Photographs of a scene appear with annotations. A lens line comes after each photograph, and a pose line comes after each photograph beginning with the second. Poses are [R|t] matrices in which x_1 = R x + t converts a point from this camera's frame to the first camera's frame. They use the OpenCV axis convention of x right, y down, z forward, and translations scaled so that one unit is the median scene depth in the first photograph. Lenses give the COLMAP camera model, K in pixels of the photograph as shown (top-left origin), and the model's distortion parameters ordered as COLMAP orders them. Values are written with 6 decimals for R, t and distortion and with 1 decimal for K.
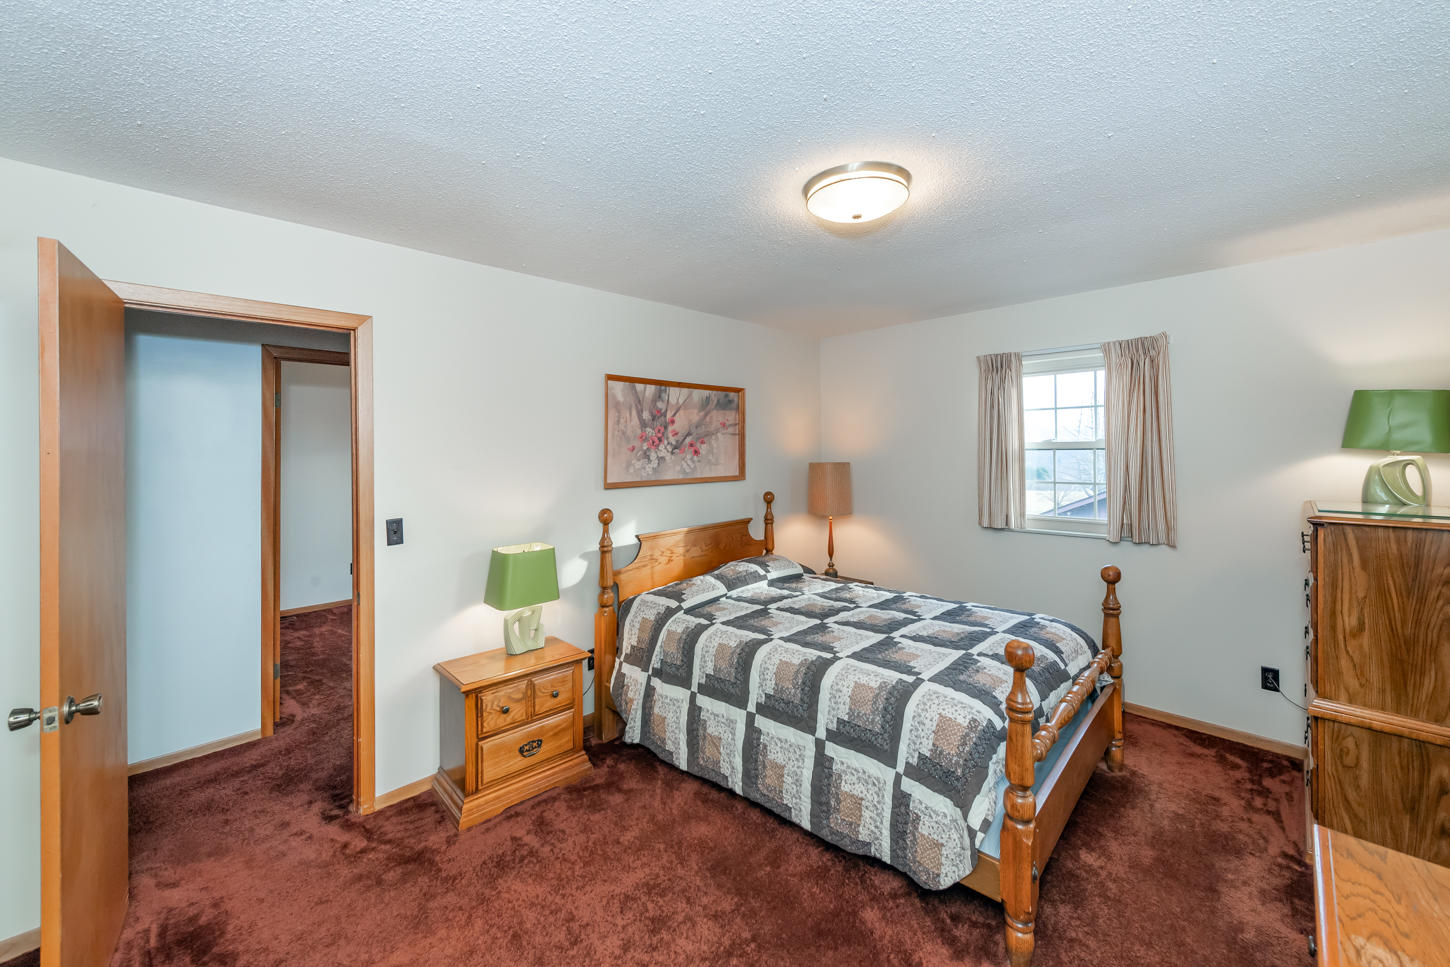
lens RADIAL K [[576.8, 0, 728.3], [0, 576.8, 455.0], [0, 0, 1]] dist [0.001003, 0.000227]
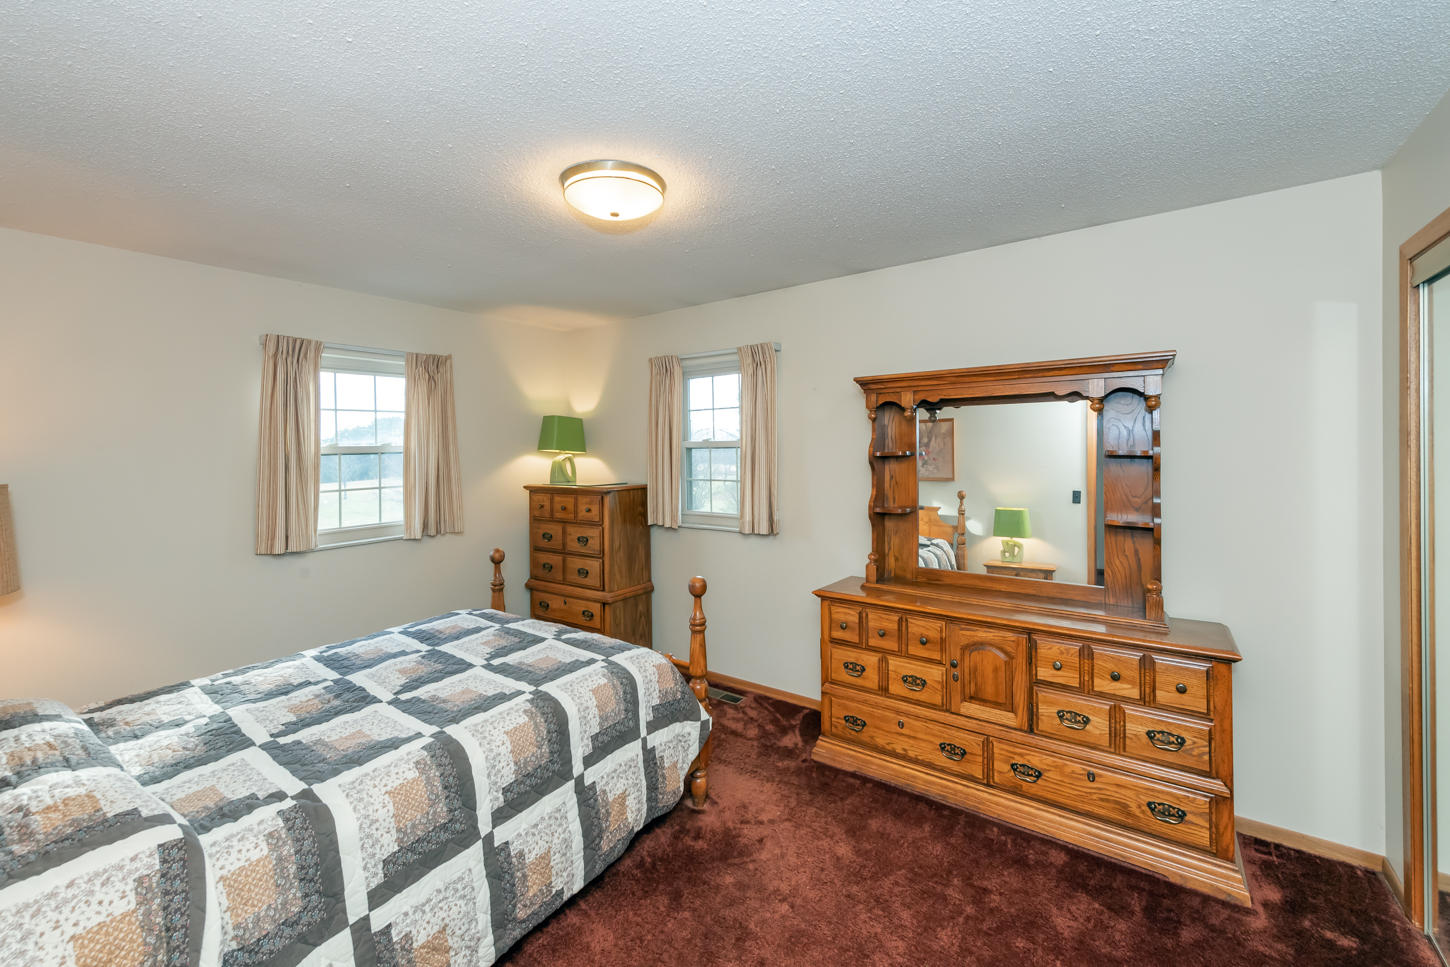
lens RADIAL K [[576.8, 0, 728.3], [0, 576.8, 455.0], [0, 0, 1]] dist [0.001003, 0.000227]
pose [[-0.153120, -0.005709, 0.988191, -0.647696], [0.029522, 0.999511, 0.010349, 0.000809], [-0.987767, 0.030758, -0.152876, 0.779993]]
